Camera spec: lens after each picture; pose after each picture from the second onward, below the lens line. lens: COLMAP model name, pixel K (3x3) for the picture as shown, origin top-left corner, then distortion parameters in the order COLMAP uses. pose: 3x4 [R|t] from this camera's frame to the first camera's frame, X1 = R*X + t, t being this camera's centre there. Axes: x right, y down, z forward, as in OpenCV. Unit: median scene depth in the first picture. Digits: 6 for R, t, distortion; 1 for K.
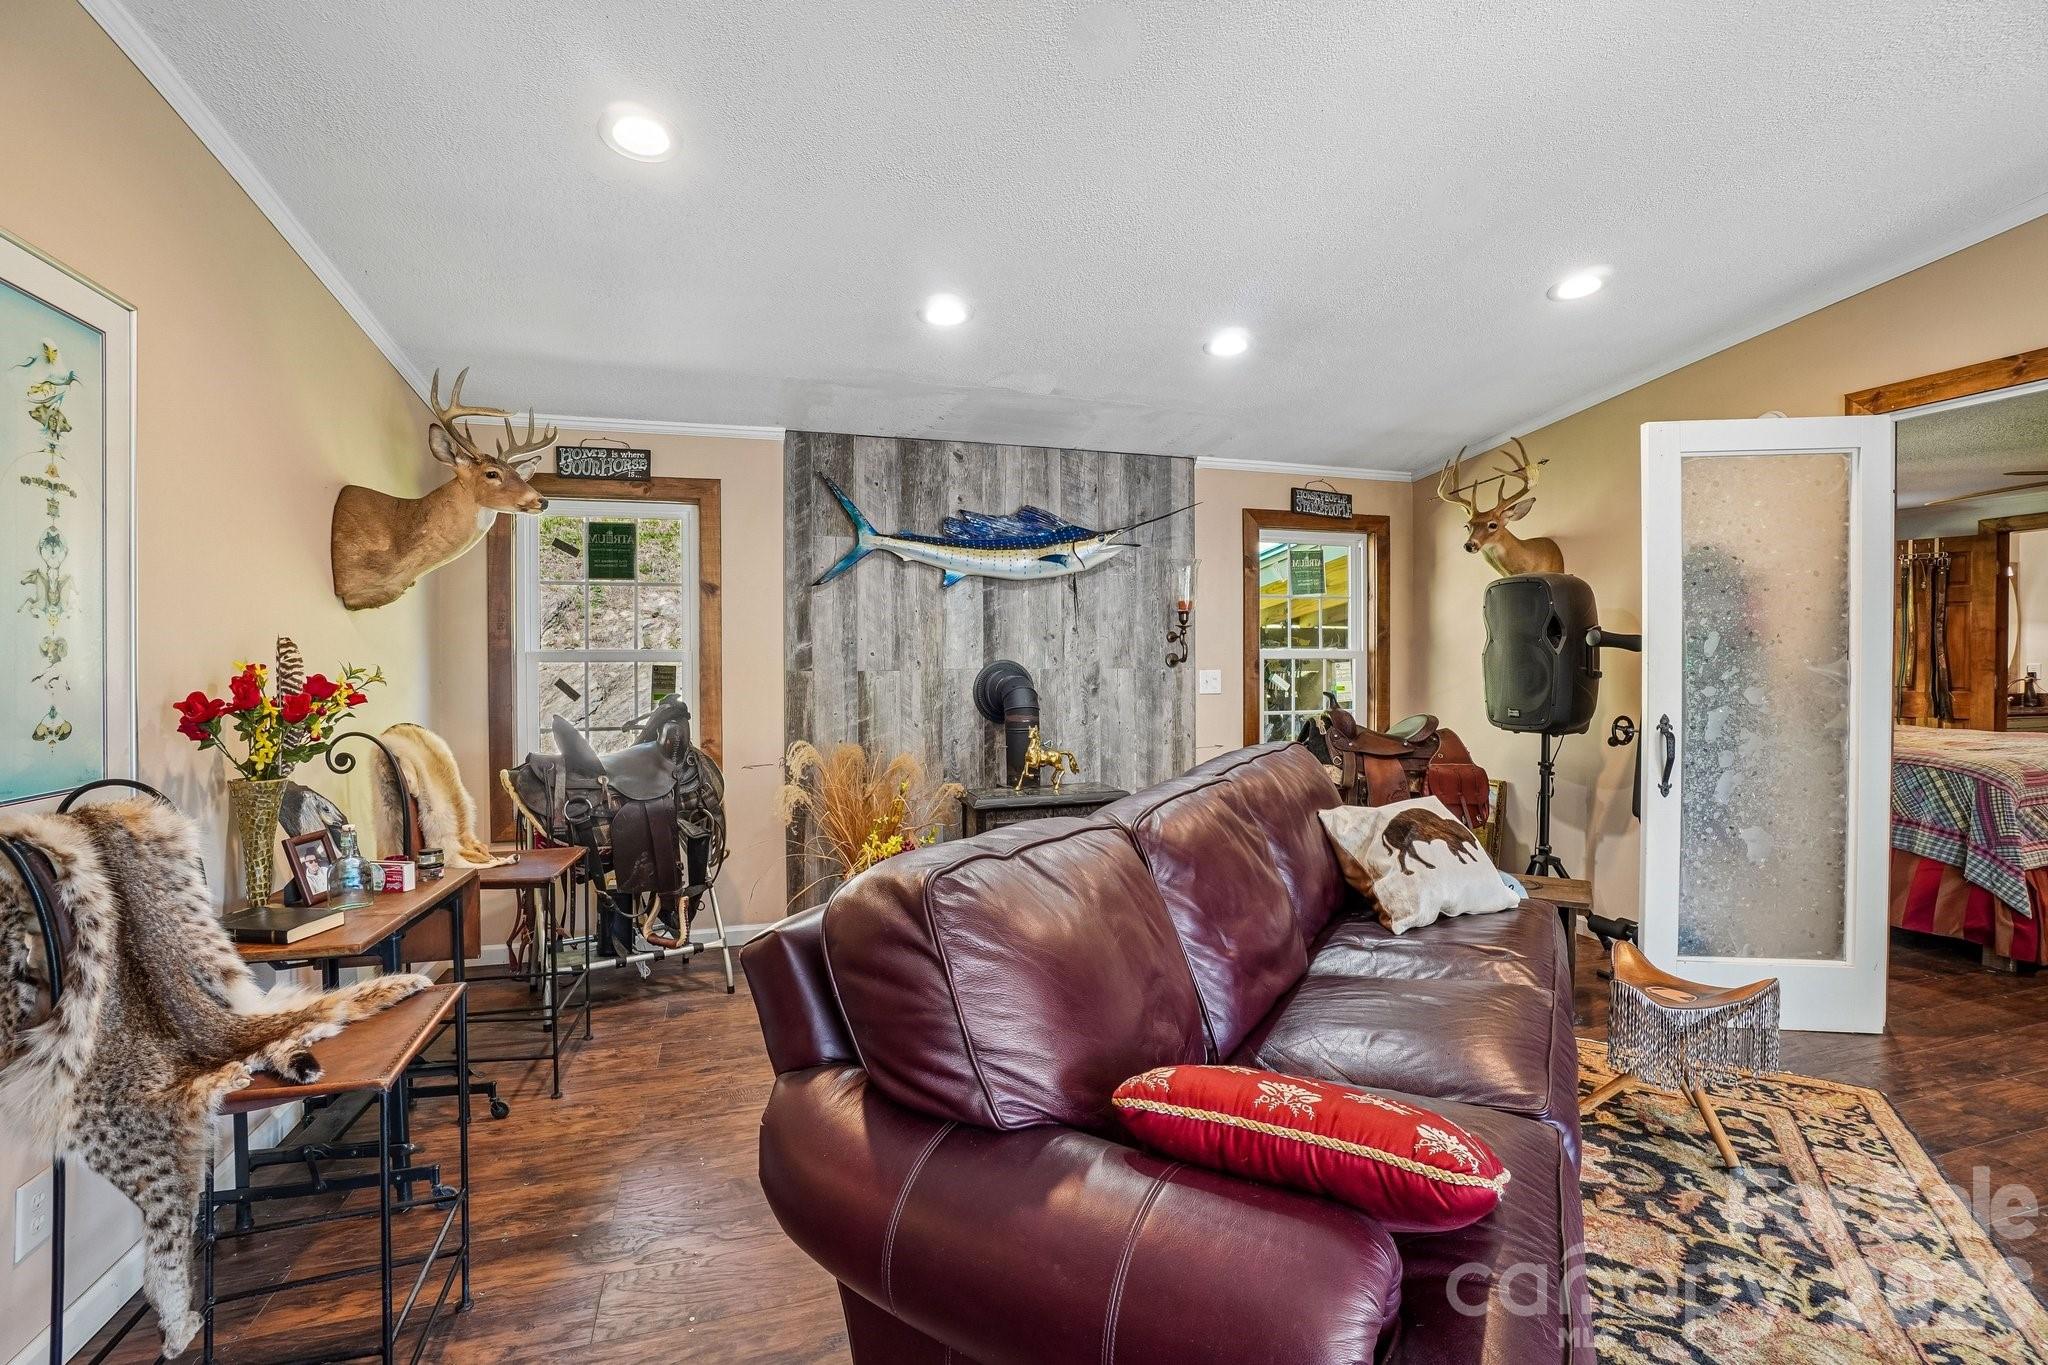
lens RADIAL K [[902.2, 0, 1016.5], [0, 902.2, 677.8], [0, 0, 1]] dist [-0.066758, 0.024239]
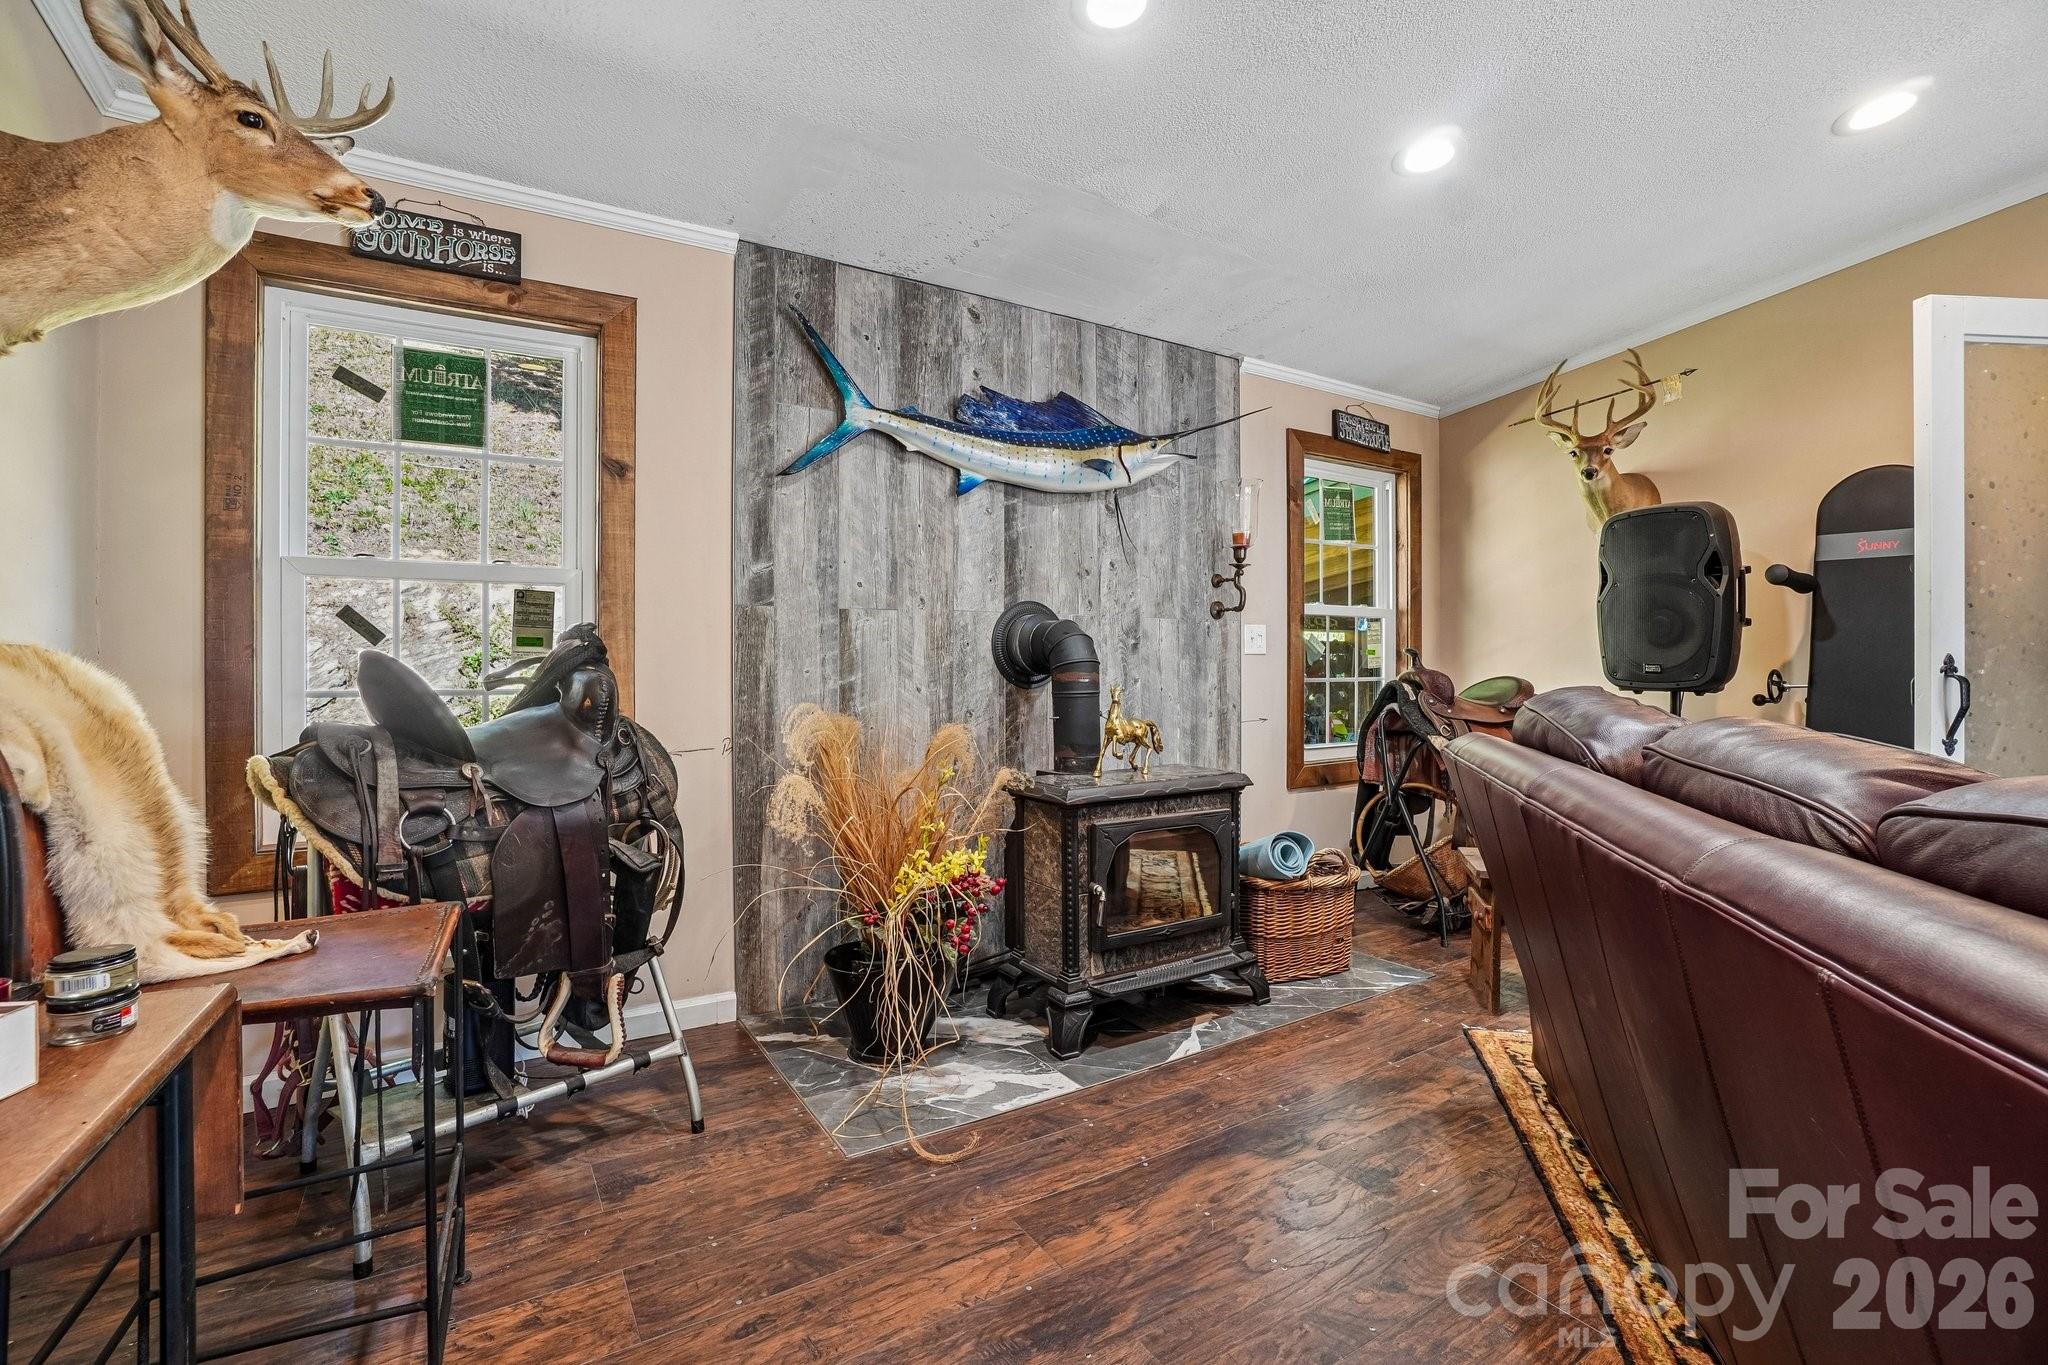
lens RADIAL K [[906.5, 0, 1016.8], [0, 906.5, 674.0], [0, 0, 1]] dist [-0.066545, 0.024668]
pose [[0.968726, 0.000701, 0.248133, -0.215684], [0.001375, 0.999966, -0.008191, 0.047304], [-0.248130, 0.008276, 0.968691, 0.311362]]
